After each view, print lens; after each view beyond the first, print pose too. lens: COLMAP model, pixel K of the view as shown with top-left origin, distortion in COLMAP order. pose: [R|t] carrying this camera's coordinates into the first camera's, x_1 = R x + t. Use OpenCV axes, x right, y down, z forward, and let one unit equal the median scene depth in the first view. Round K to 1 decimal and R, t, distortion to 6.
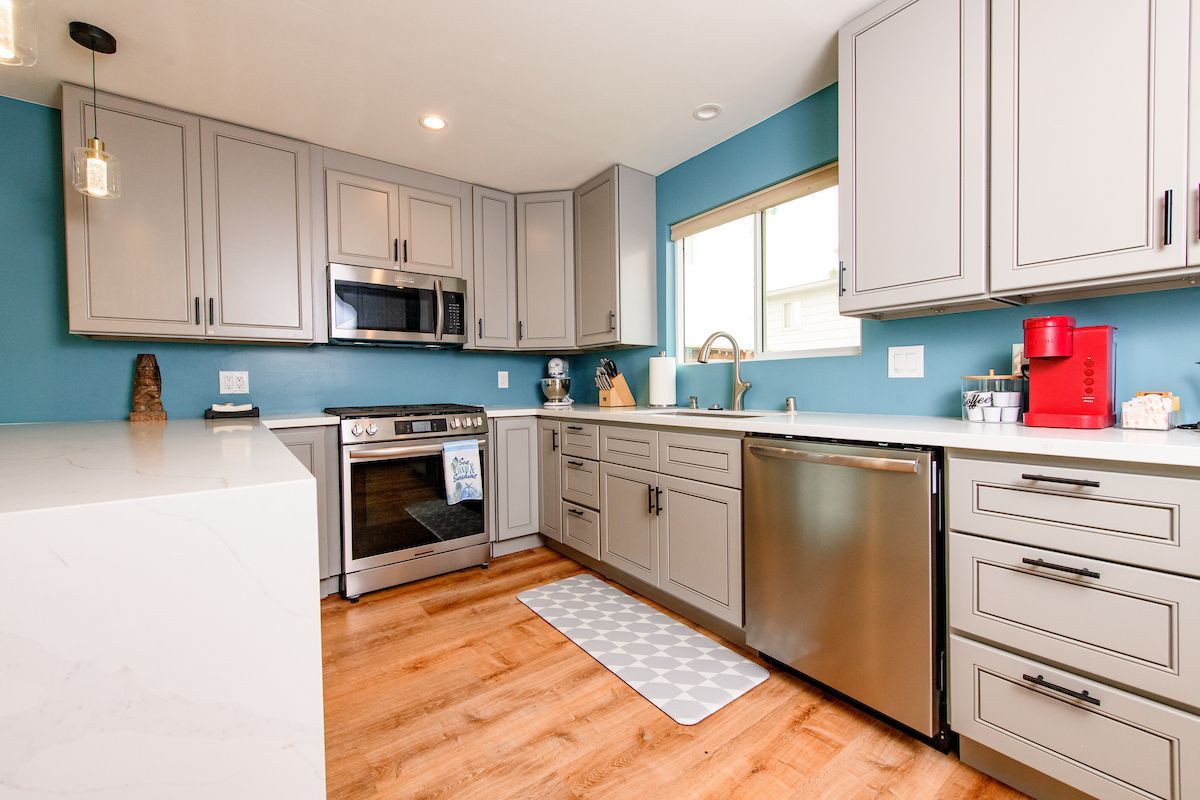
lens RADIAL K [[488.0, 0, 600.0], [0, 488.0, 400.0], [0, 0, 1]] dist [-0.002287, -0.000325]
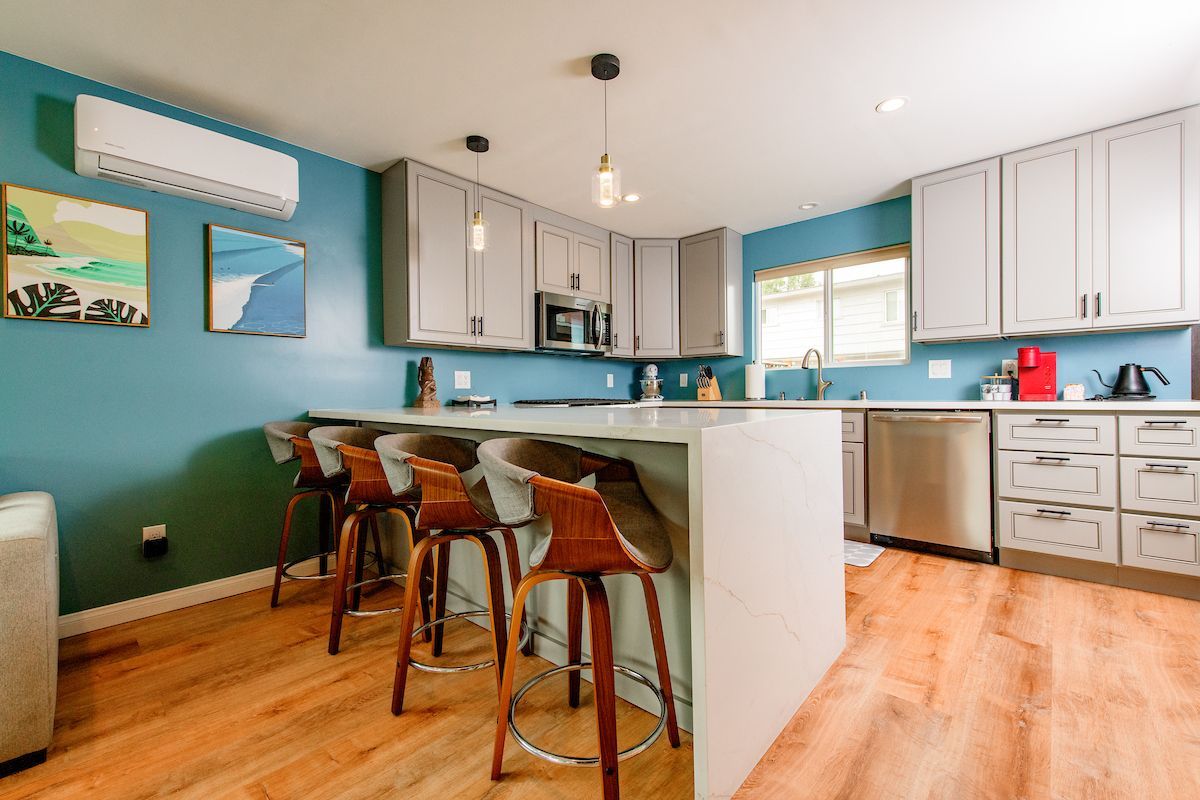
lens RADIAL K [[502.5, 0, 600.0], [0, 502.5, 400.0], [0, 0, 1]] dist [0.002111, 0.000055]
pose [[0.981758, -0.001117, 0.190129, -0.945135], [0.004255, 0.999861, -0.016094, 0.058421], [-0.190085, 0.016609, 0.981627, -0.548444]]
